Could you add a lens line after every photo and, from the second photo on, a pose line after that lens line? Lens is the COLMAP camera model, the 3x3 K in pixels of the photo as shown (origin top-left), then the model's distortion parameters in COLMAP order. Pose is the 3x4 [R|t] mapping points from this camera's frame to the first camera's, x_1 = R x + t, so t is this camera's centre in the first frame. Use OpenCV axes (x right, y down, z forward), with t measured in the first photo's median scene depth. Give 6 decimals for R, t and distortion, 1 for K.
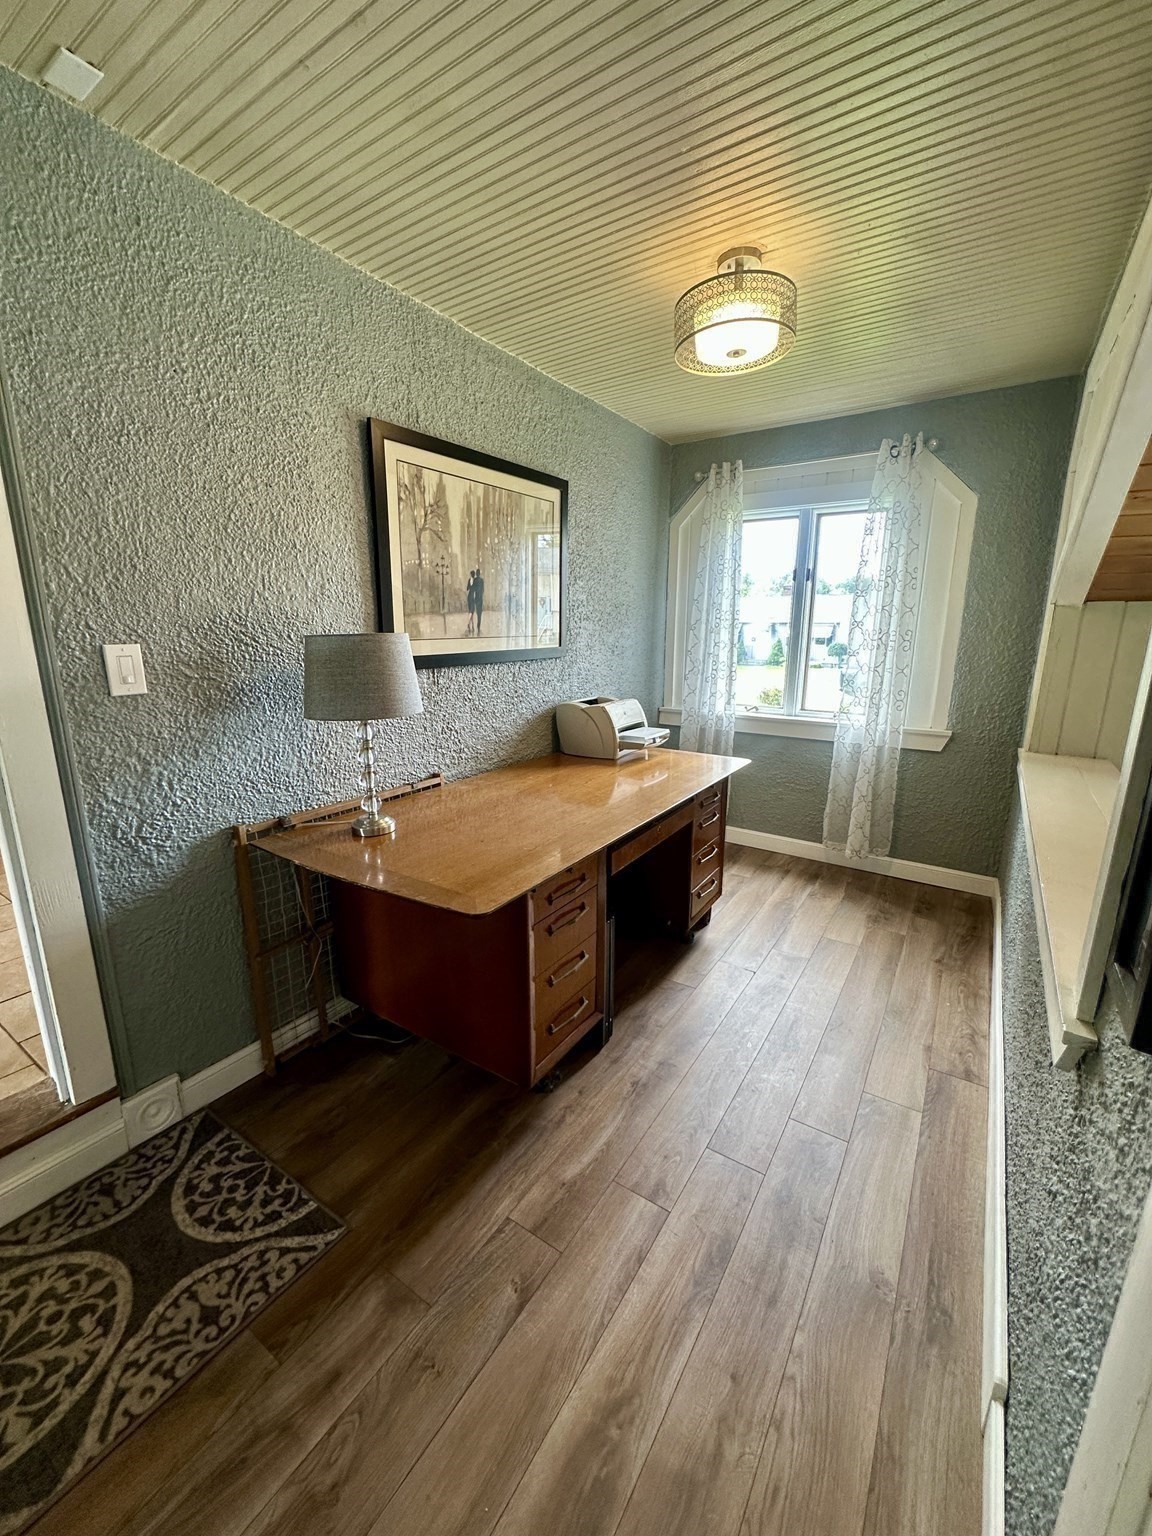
lens RADIAL K [[615.8, 0, 576.9], [0, 615.8, 762.8], [0, 0, 1]] dist [-0.002073, 0.000571]
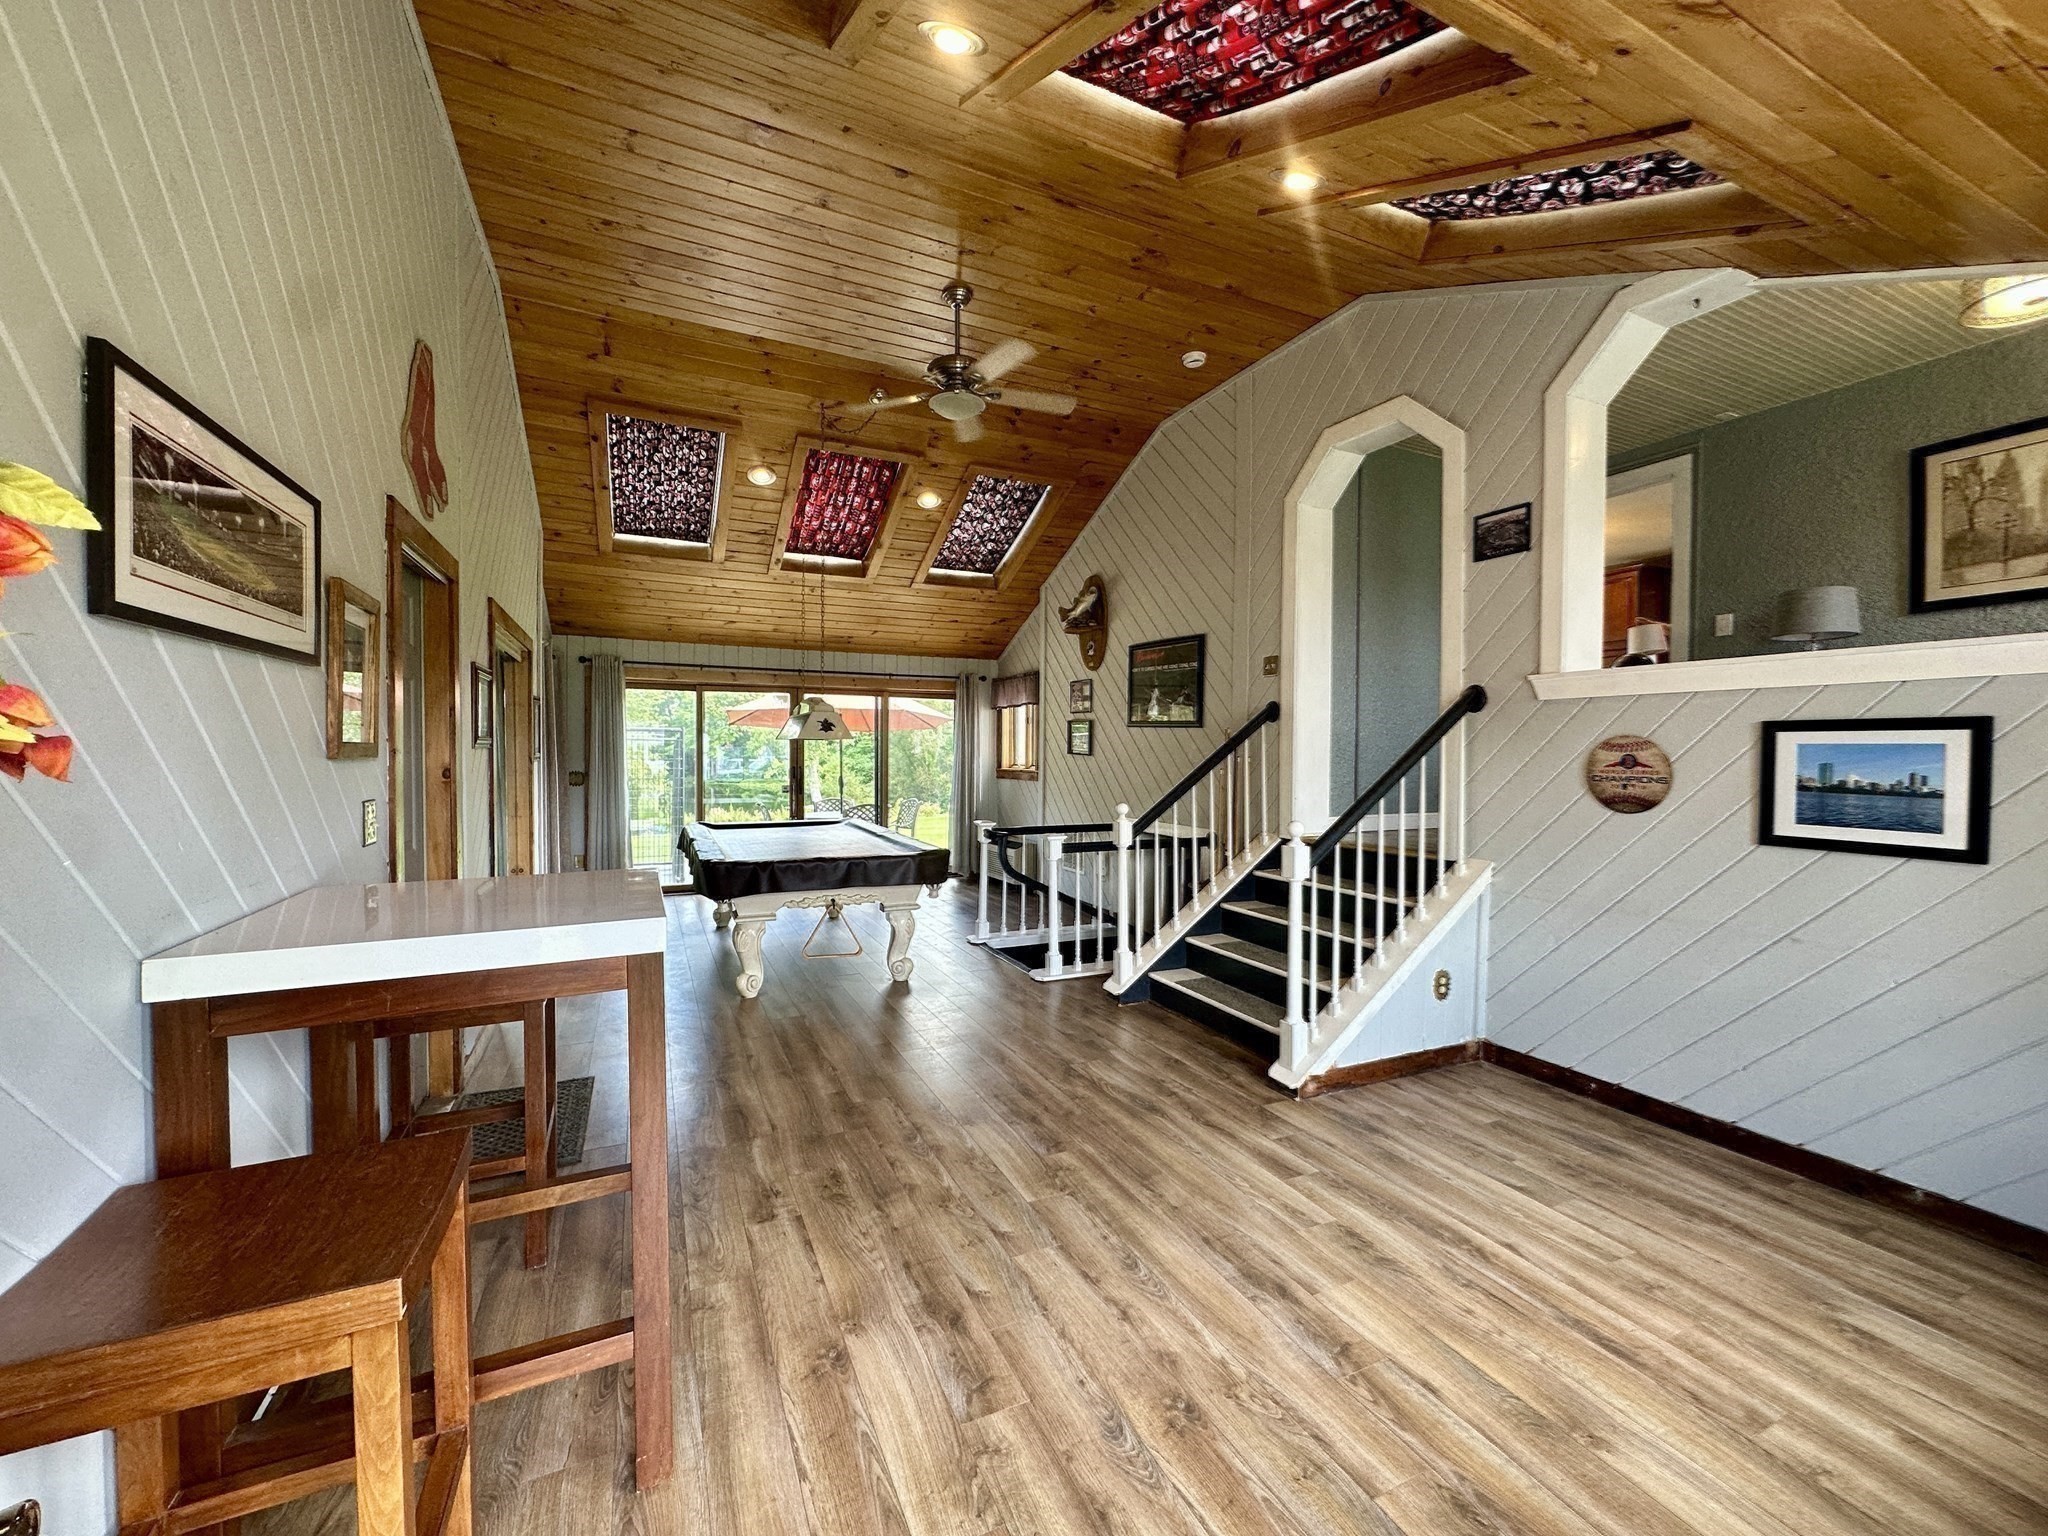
lens RADIAL K [[821.1, 0, 1031.6], [0, 821.1, 770.8], [0, 0, 1]] dist [-0.002073, 0.000571]
pose [[-0.516058, 0.003504, -0.856546, 3.077621], [-0.206485, 0.969992, 0.128373, 0.494612], [0.831293, 0.243112, -0.499849, 0.463393]]
